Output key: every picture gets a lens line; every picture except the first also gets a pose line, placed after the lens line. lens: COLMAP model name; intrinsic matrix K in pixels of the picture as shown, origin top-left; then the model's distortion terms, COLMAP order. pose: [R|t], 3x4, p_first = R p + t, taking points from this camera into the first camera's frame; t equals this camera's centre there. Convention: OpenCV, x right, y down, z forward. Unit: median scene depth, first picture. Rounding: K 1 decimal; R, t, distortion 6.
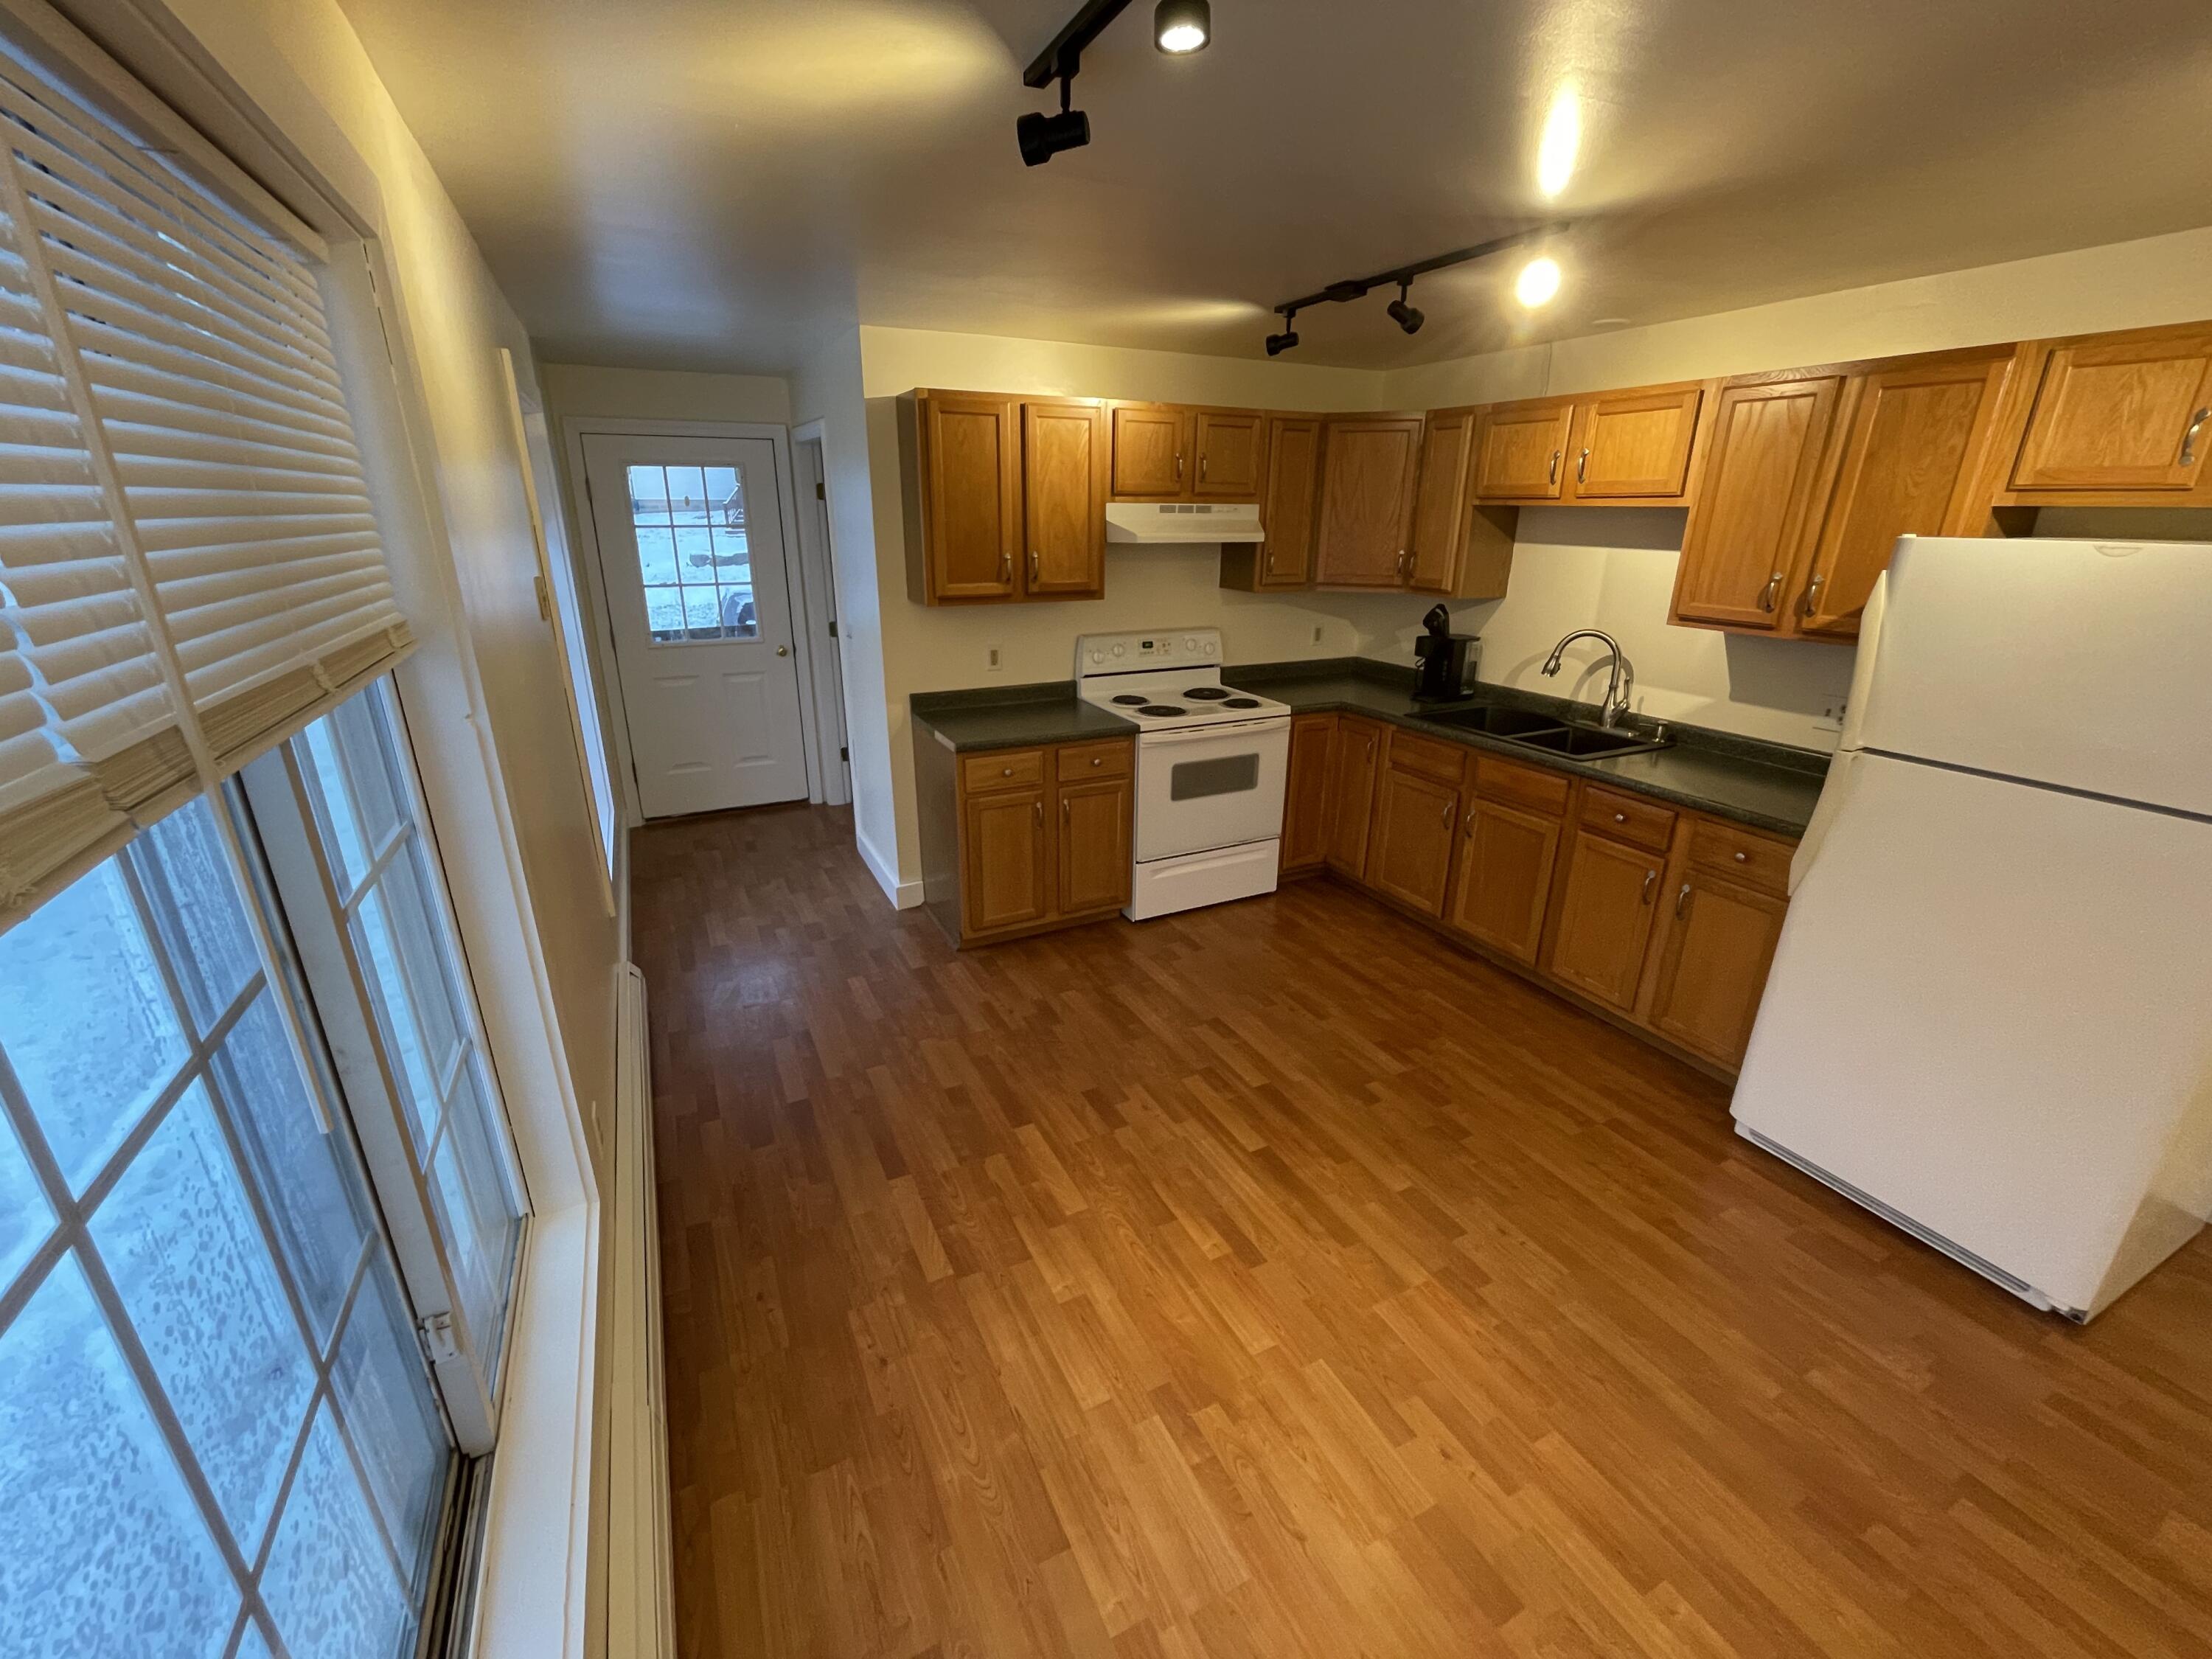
lens RADIAL K [[903.9, 0, 1103.1], [0, 903.9, 839.4], [0, 0, 1]] dist [-0.005629, 0.002146]
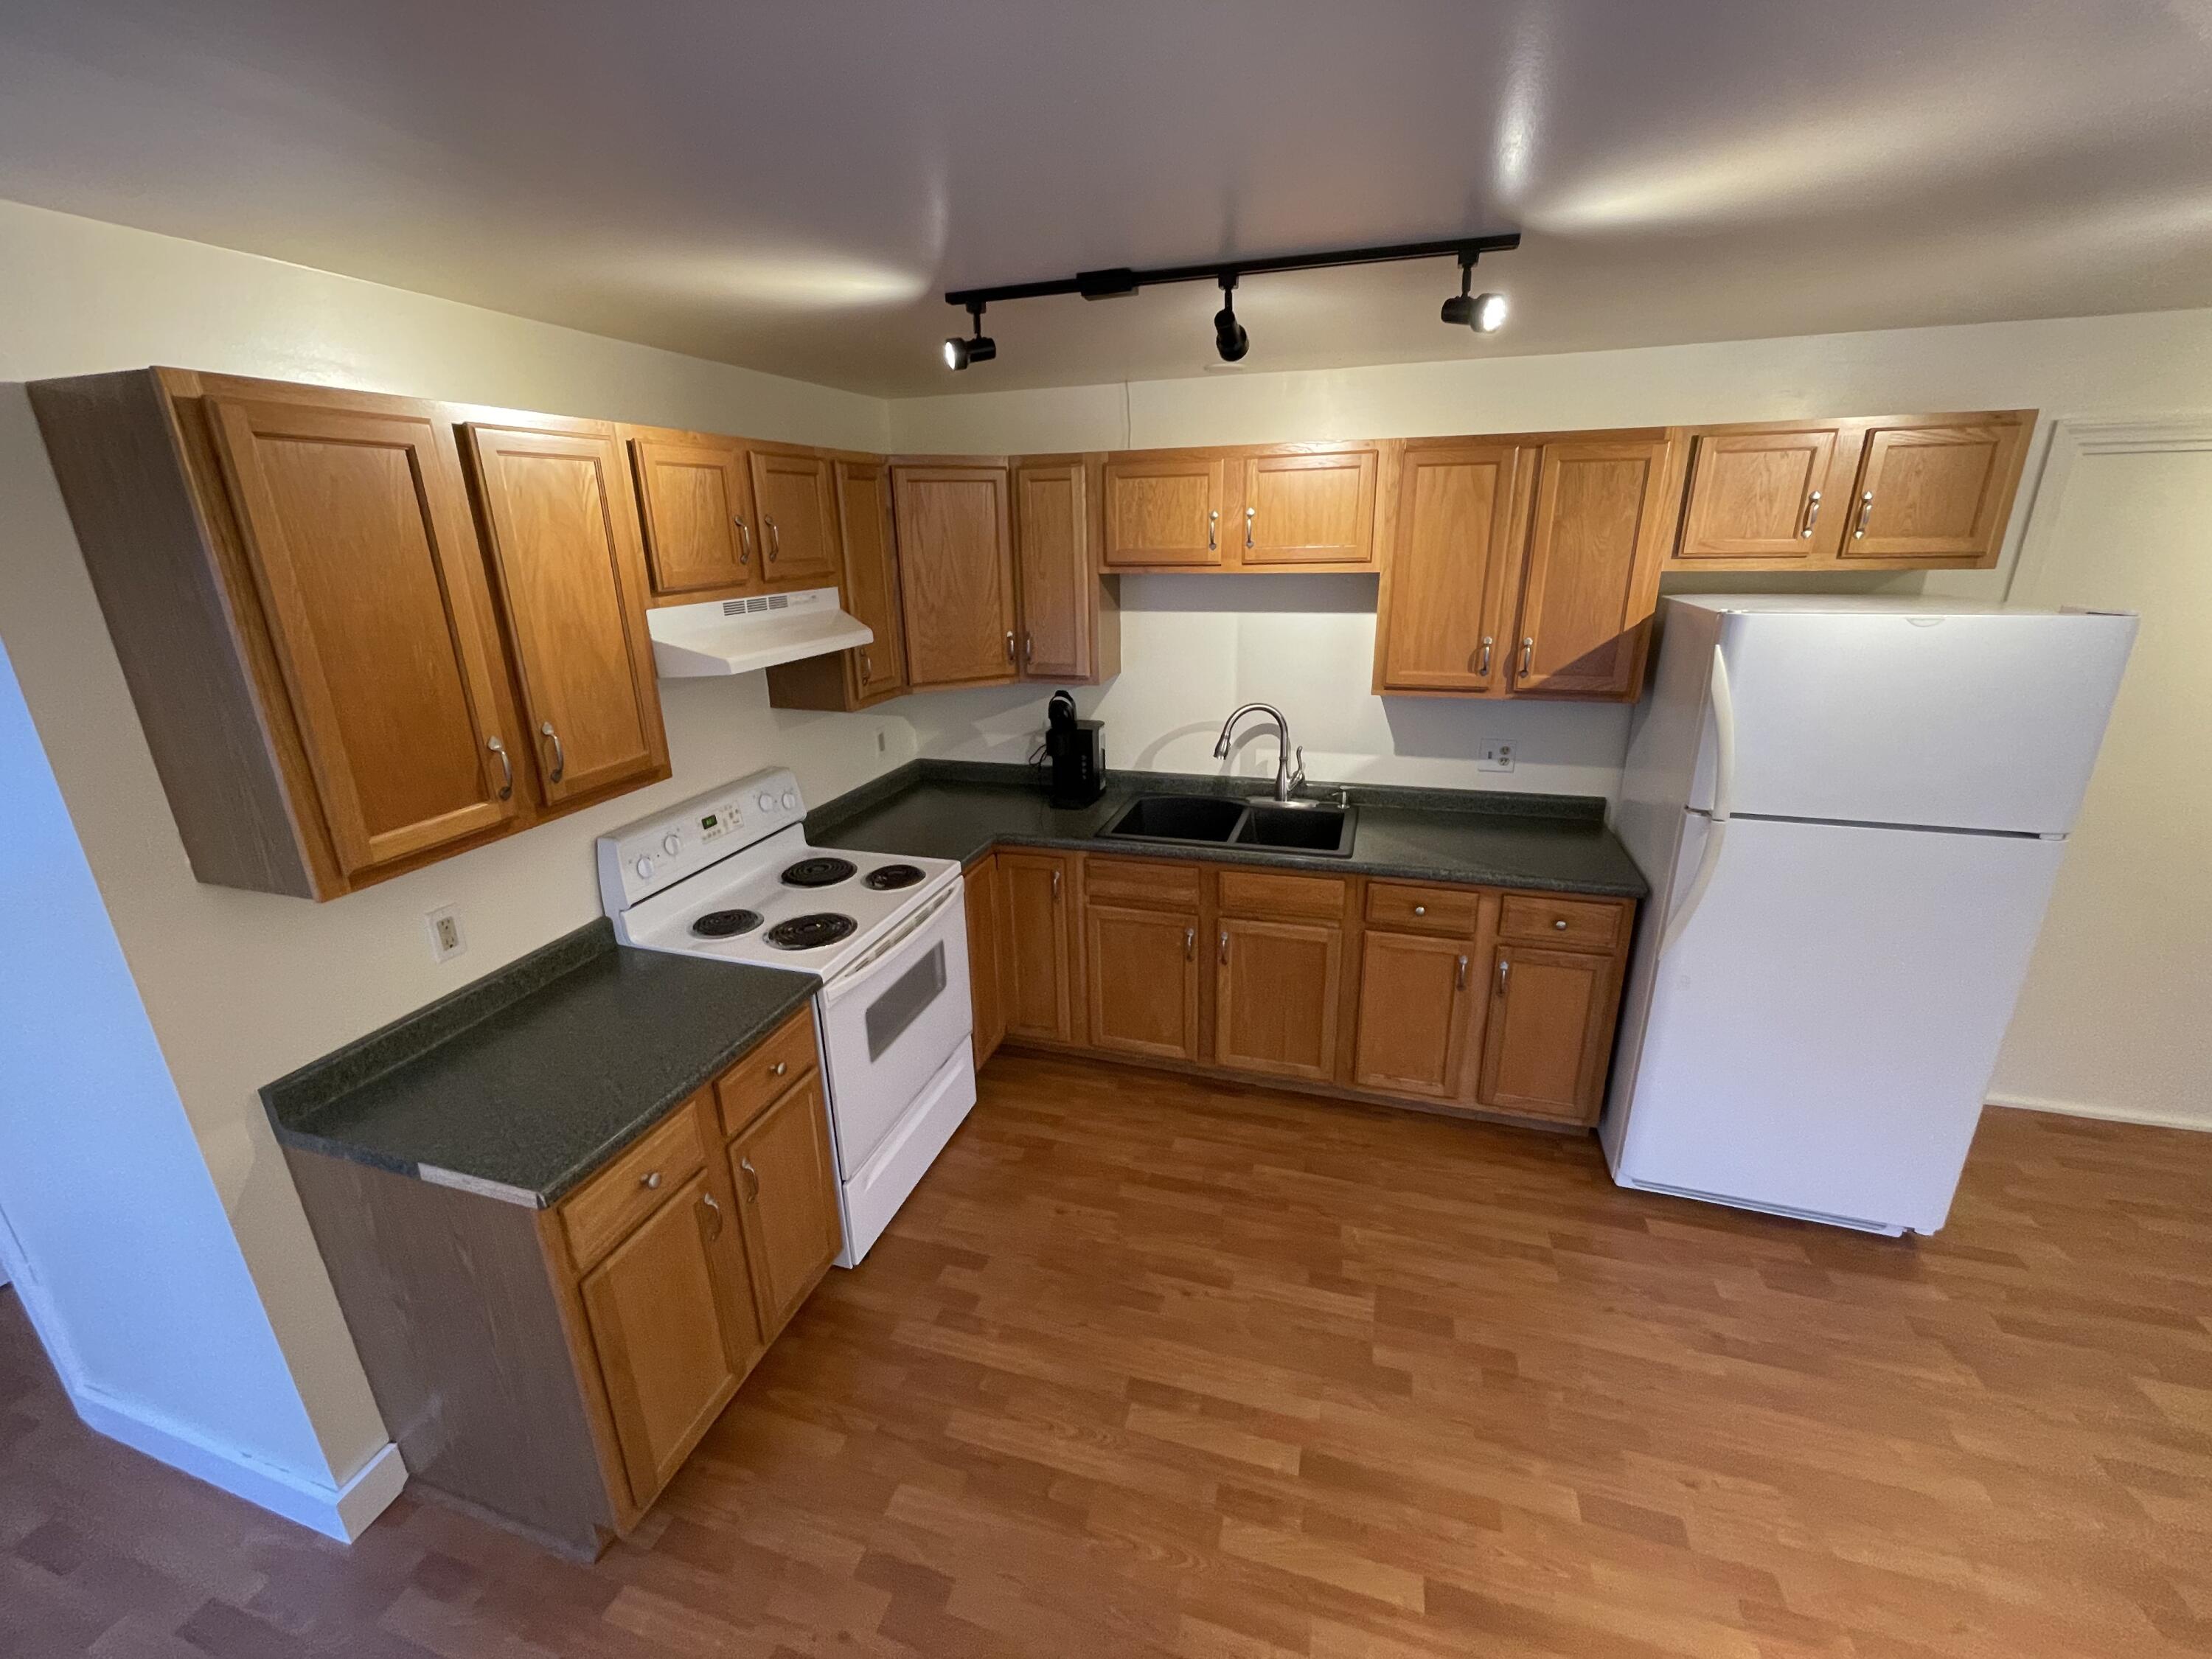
lens RADIAL K [[903.9, 0, 1096.2], [0, 903.9, 830.0], [0, 0, 1]] dist [-0.005629, 0.002146]
pose [[0.693254, -0.249629, 0.676080, -0.216489], [0.271087, 0.959525, 0.076312, -0.221939], [-0.667765, 0.130373, 0.732866, 0.456279]]
